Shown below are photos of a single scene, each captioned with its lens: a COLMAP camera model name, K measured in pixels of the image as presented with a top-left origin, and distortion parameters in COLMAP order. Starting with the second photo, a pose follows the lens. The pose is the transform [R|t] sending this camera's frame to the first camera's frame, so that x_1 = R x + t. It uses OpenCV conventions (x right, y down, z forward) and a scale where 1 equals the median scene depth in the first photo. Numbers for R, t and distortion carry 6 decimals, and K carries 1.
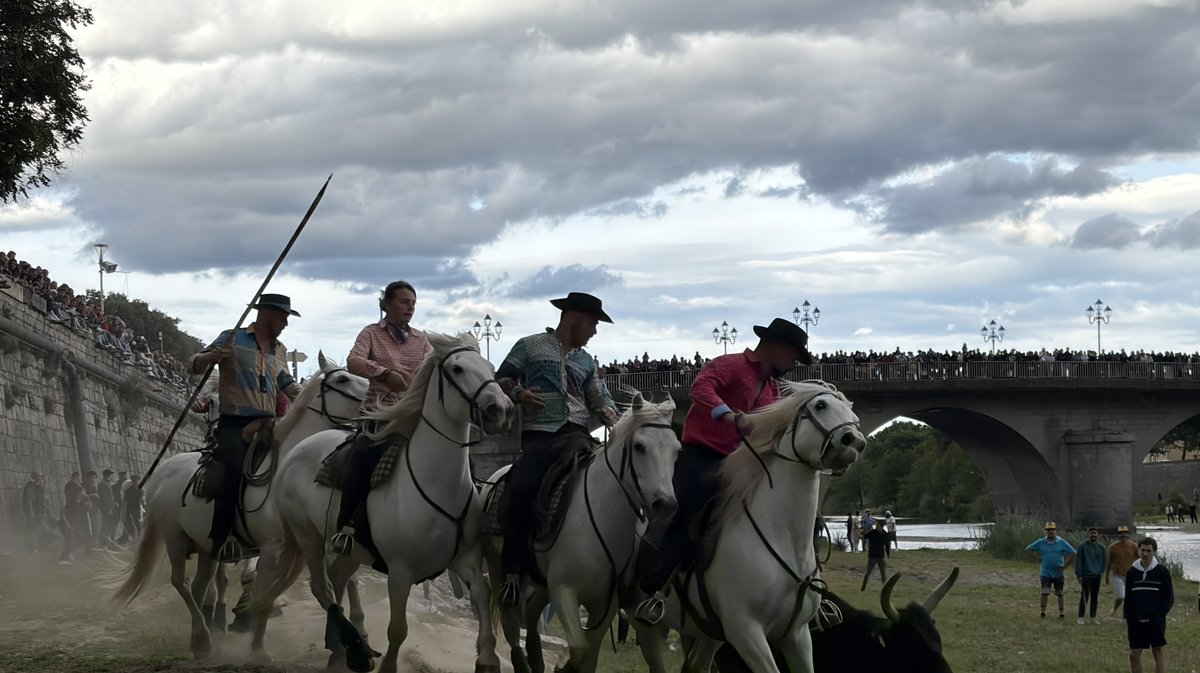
lens RADIAL K [[2160.3, 0, 604.5], [0, 2160.3, 384.4], [0, 0, 1]] dist [0.228946, -0.344493]
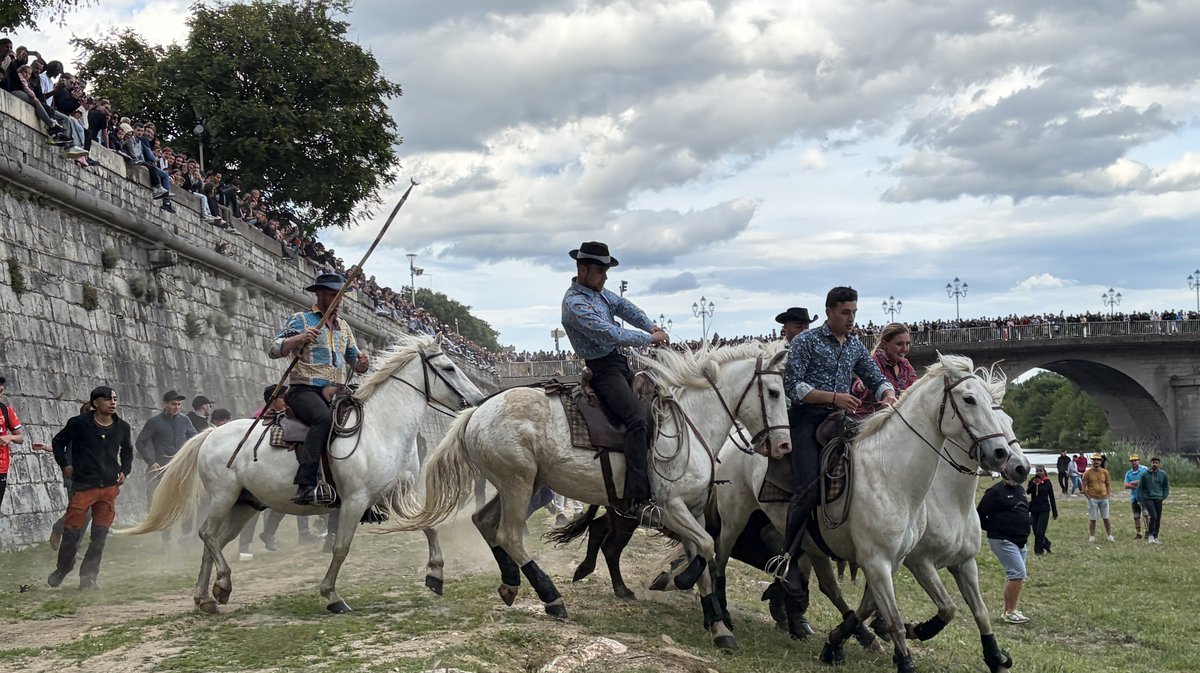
lens RADIAL K [[1717.3, 0, 600.0], [0, 1717.3, 336.5], [0, 0, 1]] dist [0.204575, -0.100373]
pose [[0.992557, -0.028816, -0.118324, 0.007030], [0.027949, 0.999569, -0.008978, -0.001595], [0.118532, 0.005605, 0.992934, -0.030683]]
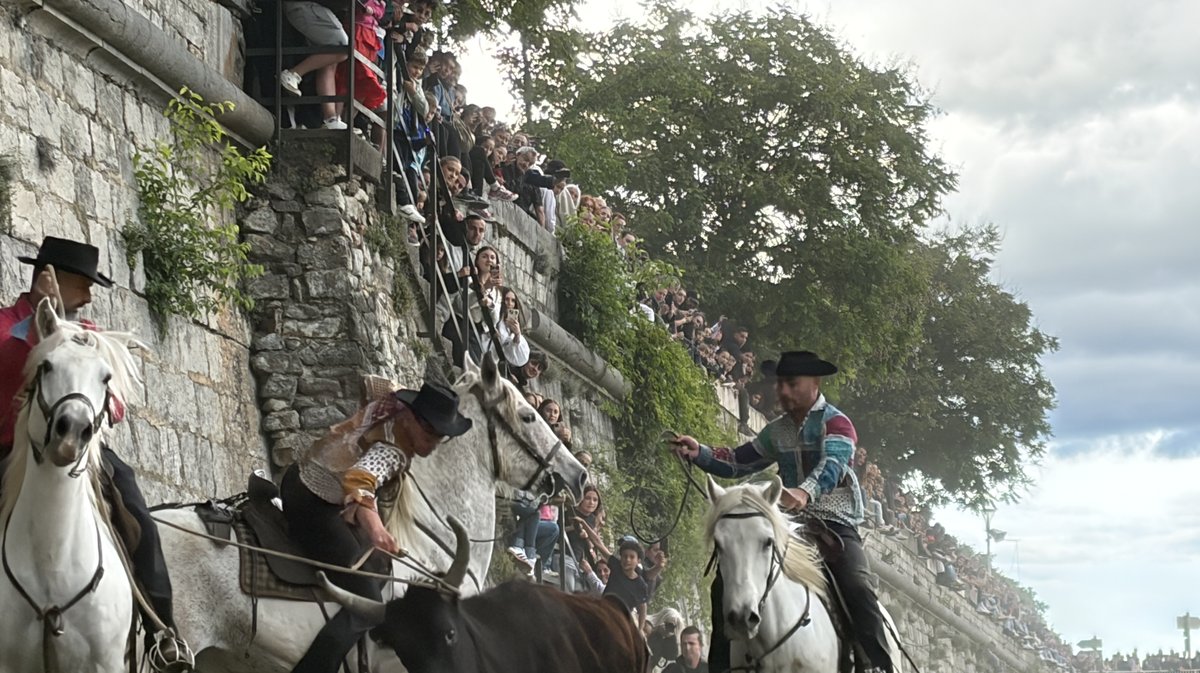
lens RADIAL K [[3913.3, 0, 600.0], [0, 3913.3, 336.5], [0, 0, 1]] dist [0.177263, 1.408850]
pose [[0.964562, -0.030781, -0.262053, 0.036490], [0.011712, 0.997188, -0.074024, -0.019965], [0.263595, 0.068331, 0.962210, -0.601422]]
